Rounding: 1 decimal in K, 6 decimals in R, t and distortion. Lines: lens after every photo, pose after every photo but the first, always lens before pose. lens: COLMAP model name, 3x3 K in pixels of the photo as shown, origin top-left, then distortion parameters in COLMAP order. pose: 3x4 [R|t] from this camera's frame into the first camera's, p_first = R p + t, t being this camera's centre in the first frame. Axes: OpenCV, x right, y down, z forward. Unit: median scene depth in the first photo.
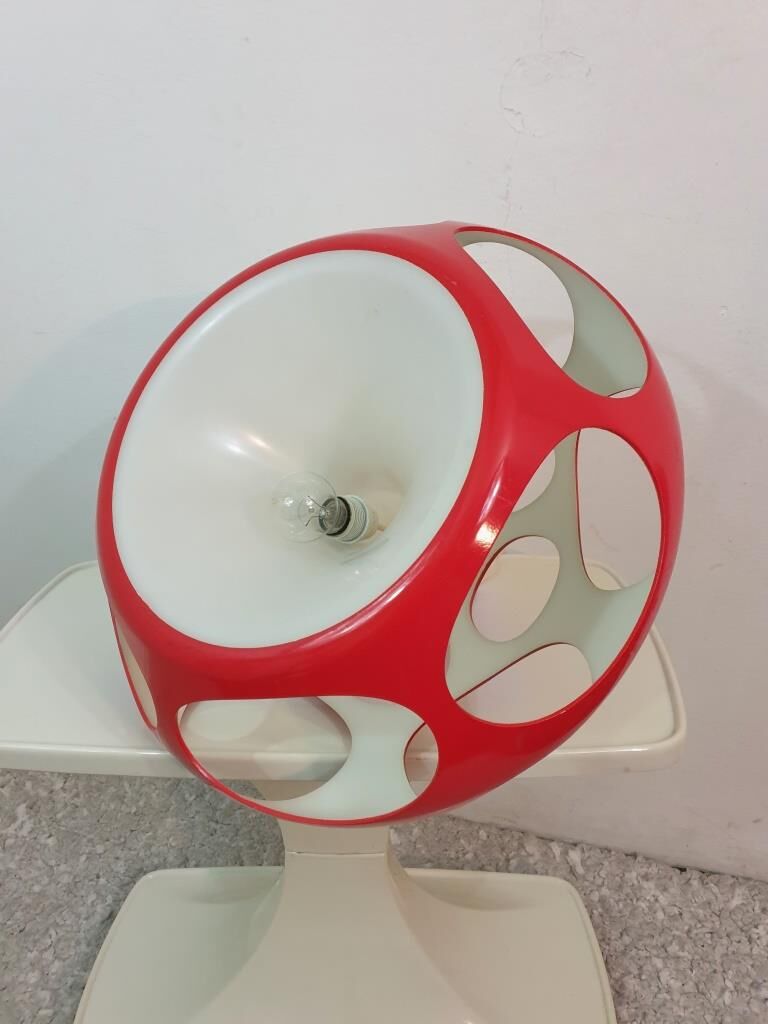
lens RADIAL K [[811.5, 0, 380.4], [0, 811.5, 511.9], [0, 0, 1]] dist [0.054324, -0.008456]
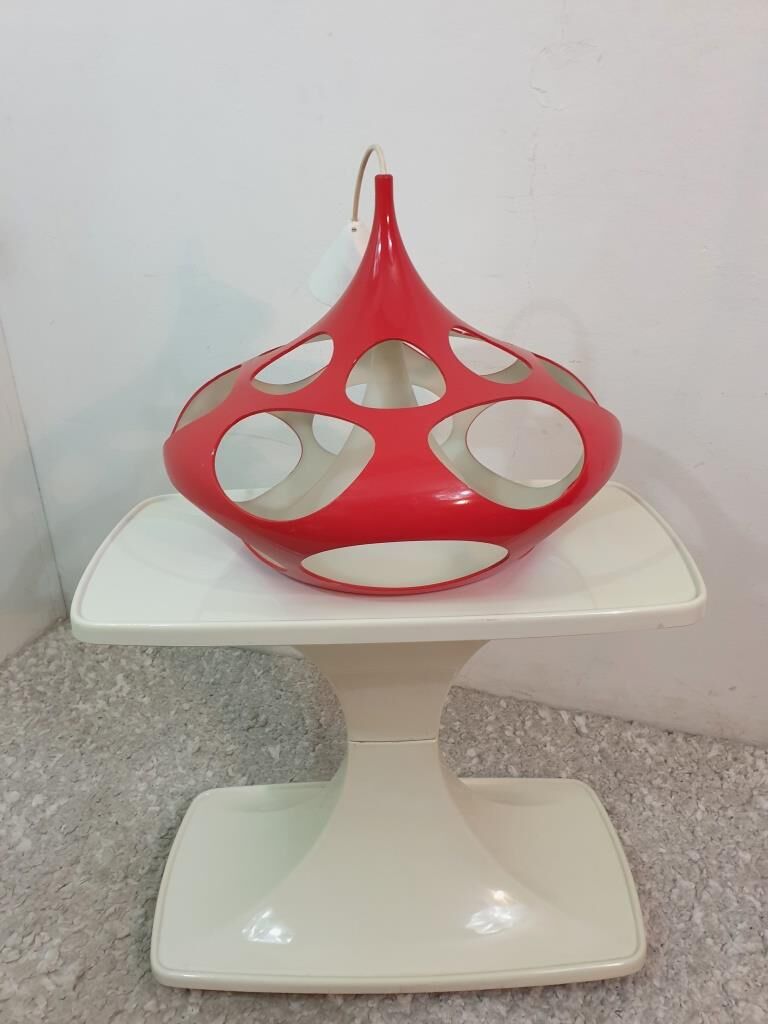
lens RADIAL K [[811.5, 0, 382.4], [0, 811.5, 513.0], [0, 0, 1]] dist [0.054324, -0.008456]
pose [[0.999355, 0.019466, -0.030183, -0.021676], [-0.019373, 0.999807, 0.003355, 0.118479], [0.030243, -0.002768, 0.999539, -0.200323]]
